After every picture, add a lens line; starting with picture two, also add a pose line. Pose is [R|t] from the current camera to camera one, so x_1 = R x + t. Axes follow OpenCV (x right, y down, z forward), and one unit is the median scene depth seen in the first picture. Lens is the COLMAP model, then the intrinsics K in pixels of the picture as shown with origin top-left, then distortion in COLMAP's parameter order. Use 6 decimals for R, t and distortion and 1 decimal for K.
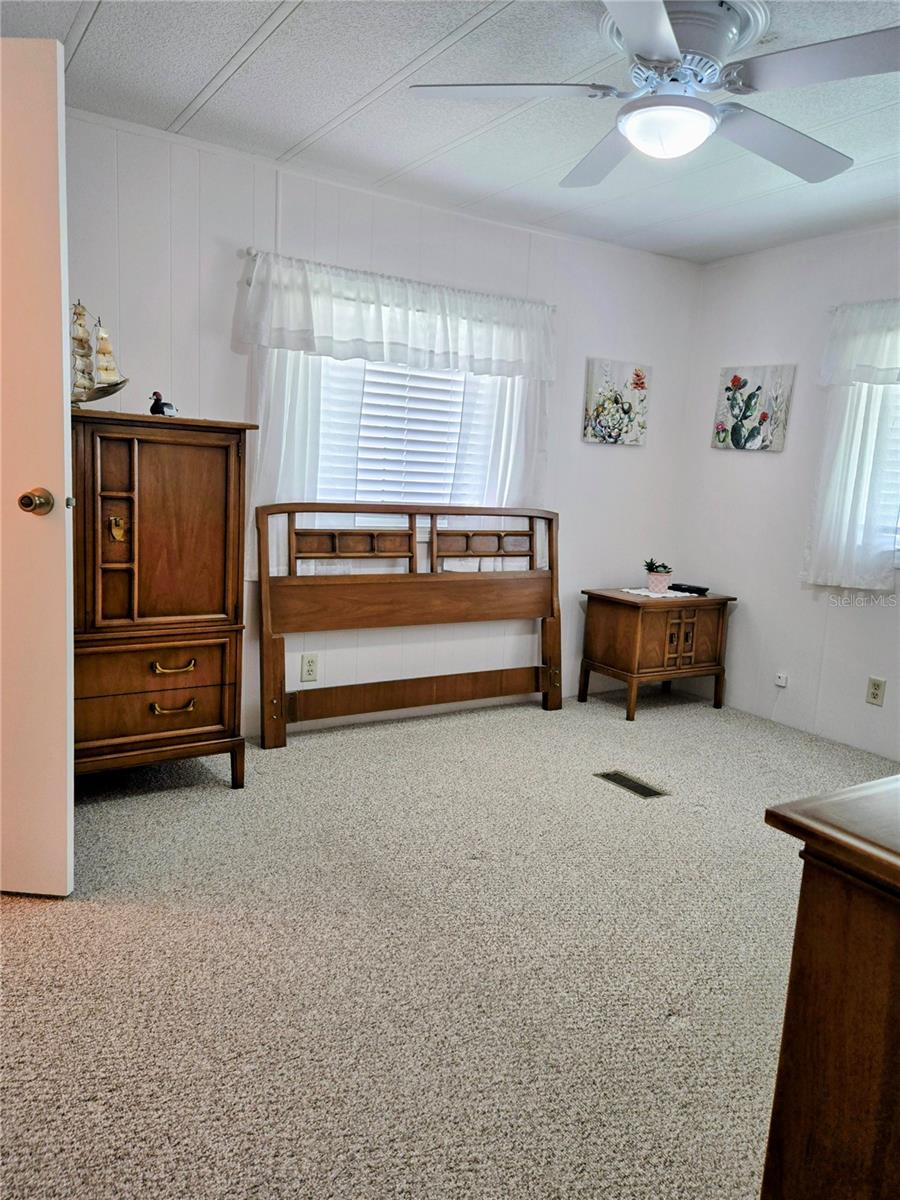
lens RADIAL K [[829.9, 0, 483.3], [0, 829.9, 590.9], [0, 0, 1]] dist [0.075550, -0.081571]
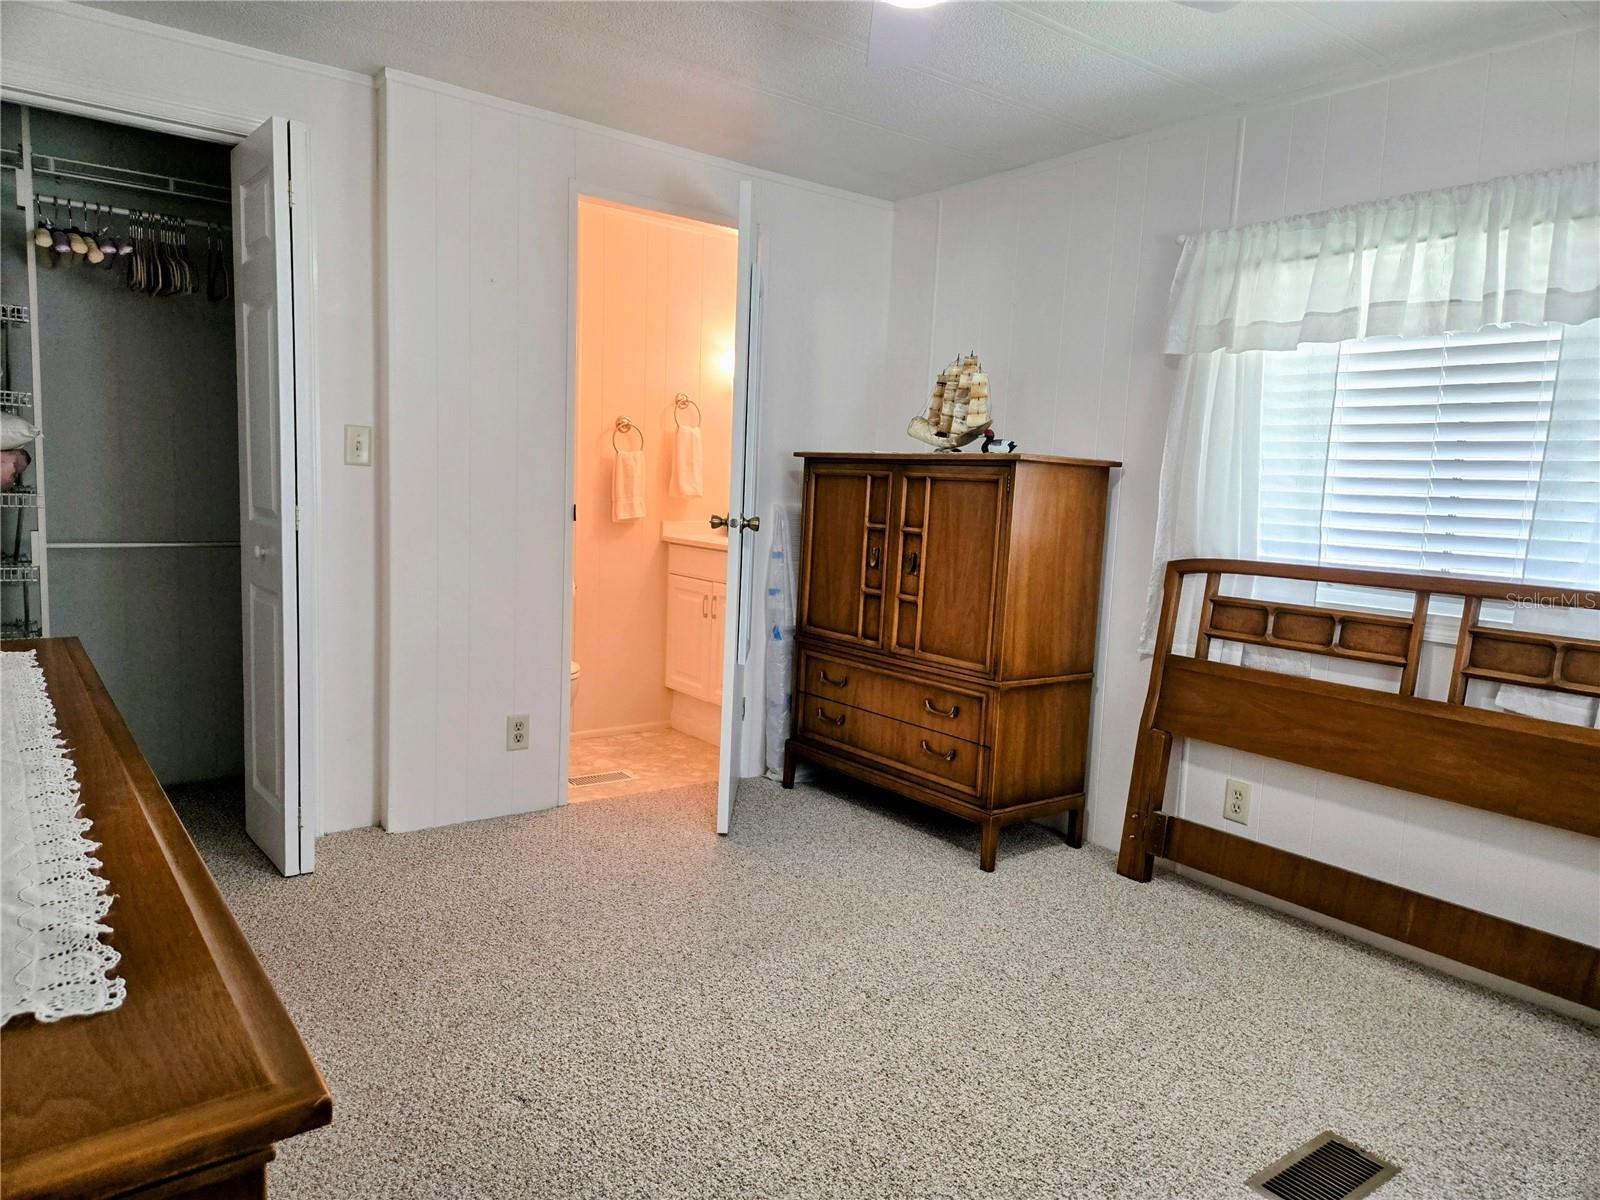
lens RADIAL K [[1106.6, 0, 811.9], [0, 1106.6, 612.3], [0, 0, 1]] dist [0.075550, -0.081571]
pose [[0.049869, 0.060576, -0.996917, 0.705404], [-0.183678, 0.981690, 0.050462, -0.044560], [0.981721, 0.180595, 0.060082, 0.597971]]
